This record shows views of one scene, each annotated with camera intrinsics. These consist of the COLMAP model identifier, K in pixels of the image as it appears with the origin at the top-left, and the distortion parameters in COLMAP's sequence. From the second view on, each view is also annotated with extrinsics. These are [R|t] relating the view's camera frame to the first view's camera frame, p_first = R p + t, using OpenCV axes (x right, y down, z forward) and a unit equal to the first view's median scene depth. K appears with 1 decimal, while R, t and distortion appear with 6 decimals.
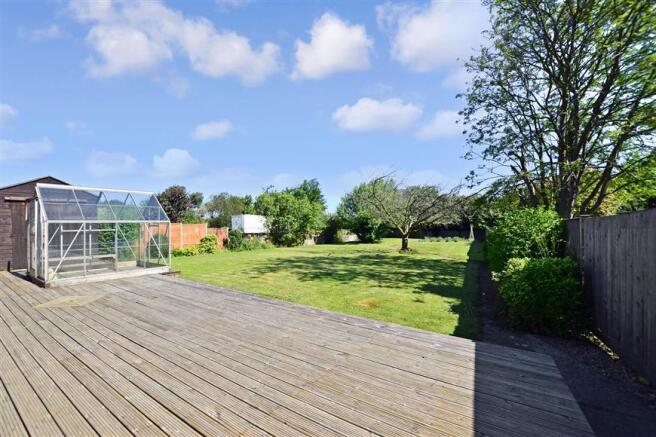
lens RADIAL K [[295.4, 0, 328.0], [0, 295.4, 218.5], [0, 0, 1]] dist [-0.000422, -0.000045]
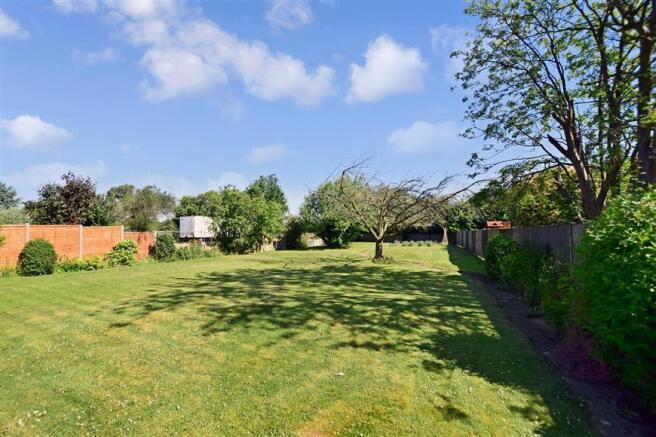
lens RADIAL K [[295.4, 0, 328.0], [0, 295.4, 218.5], [0, 0, 1]] dist [-0.000422, -0.000045]
pose [[0.994019, 0.003171, 0.109159, 0.023202], [-0.001942, 0.999934, -0.011356, 0.004751], [-0.109188, 0.011076, 0.993959, 0.153596]]
